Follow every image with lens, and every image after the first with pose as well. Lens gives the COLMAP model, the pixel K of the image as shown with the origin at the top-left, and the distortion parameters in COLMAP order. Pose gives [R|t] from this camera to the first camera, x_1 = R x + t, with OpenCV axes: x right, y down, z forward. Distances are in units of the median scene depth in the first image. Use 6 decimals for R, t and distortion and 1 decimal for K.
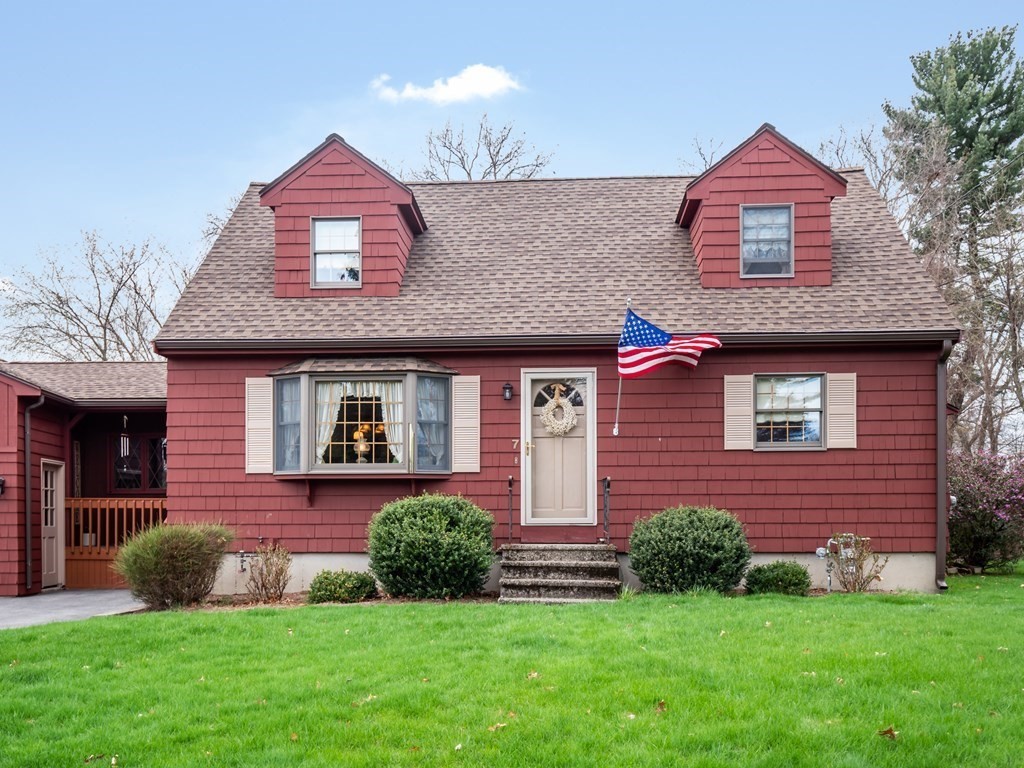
lens RADIAL K [[901.1, 0, 470.0], [0, 901.1, 453.6], [0, 0, 1]] dist [-0.002651, 0.005417]
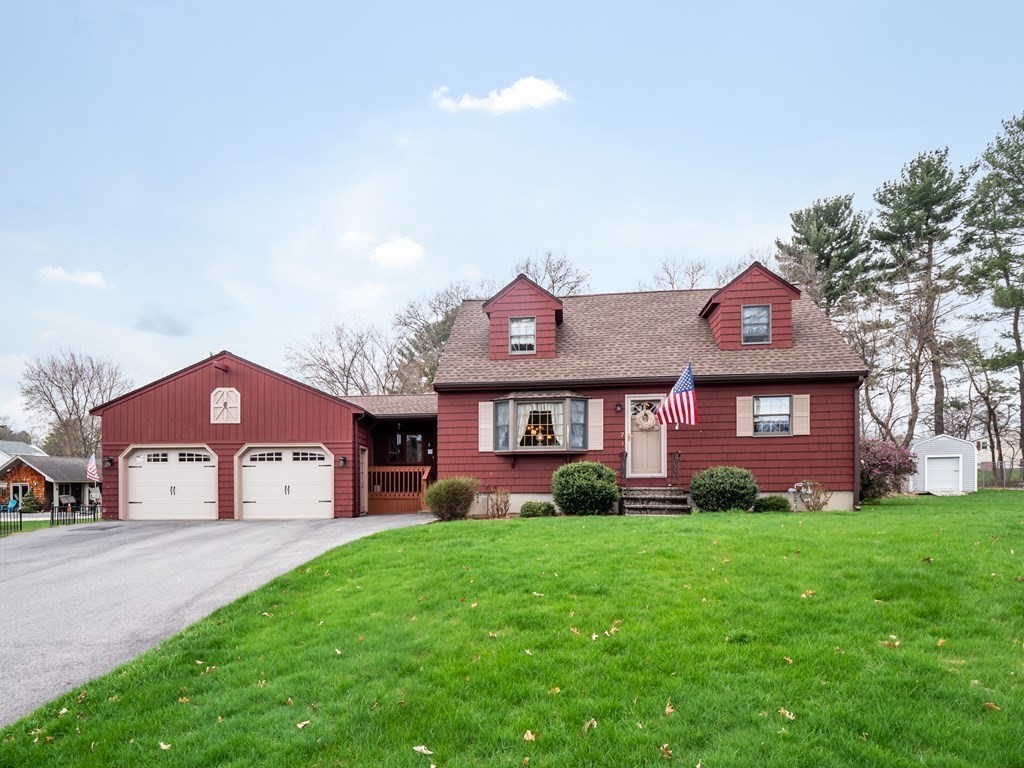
lens RADIAL K [[509.7, 0, 493.3], [0, 509.7, 446.1], [0, 0, 1]] dist [-0.011621, -0.000134]
pose [[0.998135, -0.010394, -0.060154, -0.156956], [0.010577, 0.999940, 0.002720, 0.007209], [0.060122, -0.003351, 0.998185, -0.084459]]
